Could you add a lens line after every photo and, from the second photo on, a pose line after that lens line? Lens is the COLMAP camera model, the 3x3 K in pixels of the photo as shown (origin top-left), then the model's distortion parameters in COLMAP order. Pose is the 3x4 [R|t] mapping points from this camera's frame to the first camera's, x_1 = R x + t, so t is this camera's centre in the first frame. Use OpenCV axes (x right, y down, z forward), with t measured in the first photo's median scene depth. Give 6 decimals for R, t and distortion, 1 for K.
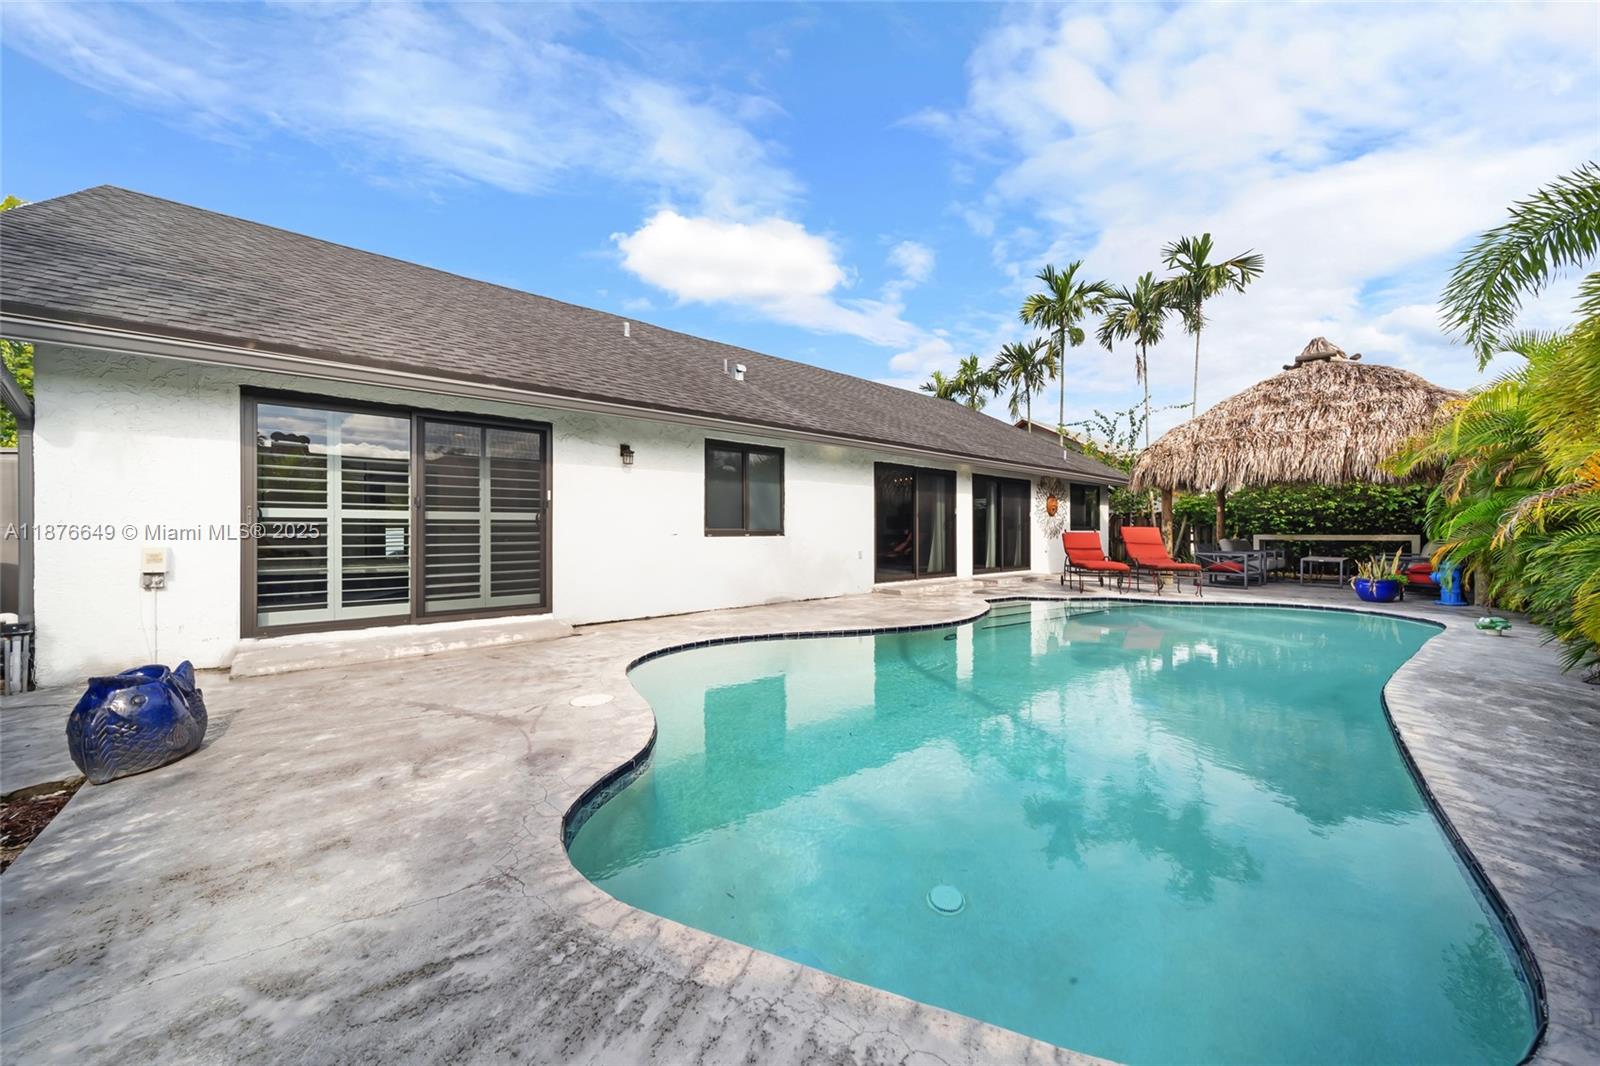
lens RADIAL K [[560.7, 0, 784.8], [0, 560.7, 521.5], [0, 0, 1]] dist [0.009390, -0.000095]
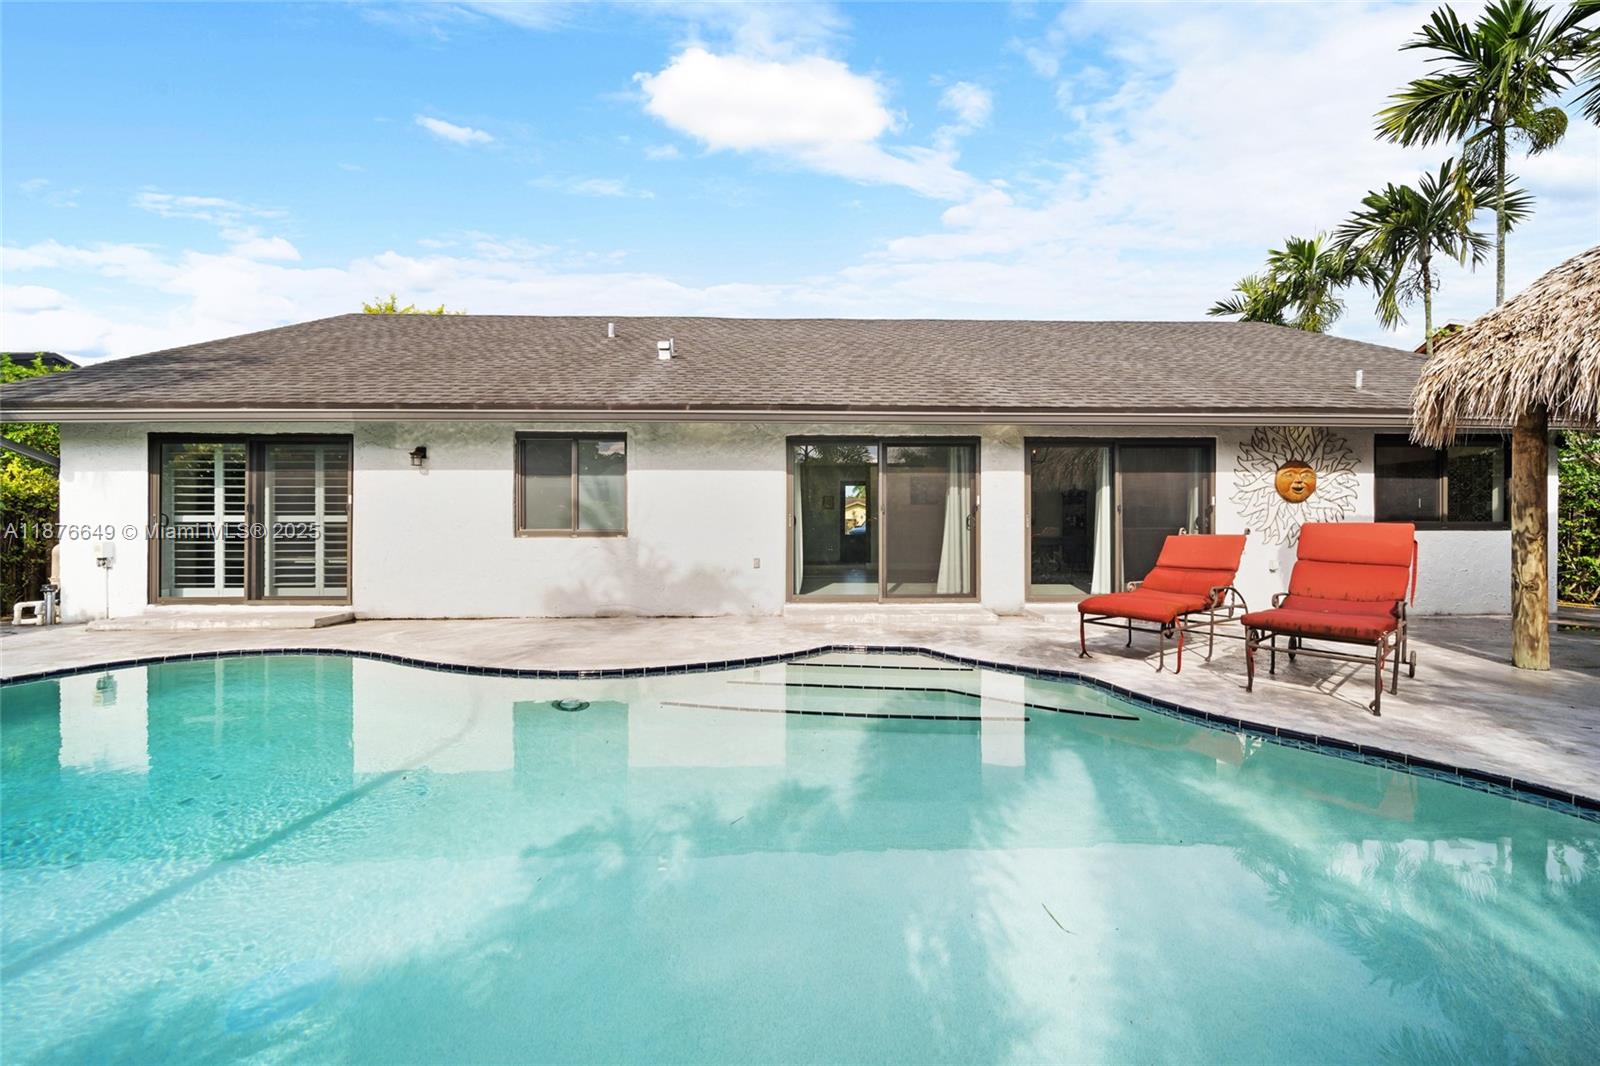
lens RADIAL K [[560.7, 0, 784.8], [0, 560.7, 521.5], [0, 0, 1]] dist [0.009390, -0.000095]
pose [[0.785552, -0.010469, -0.618707, 0.786436], [0.010954, 0.999935, -0.003012, 0.008230], [0.618699, -0.004412, 0.785616, 0.543903]]
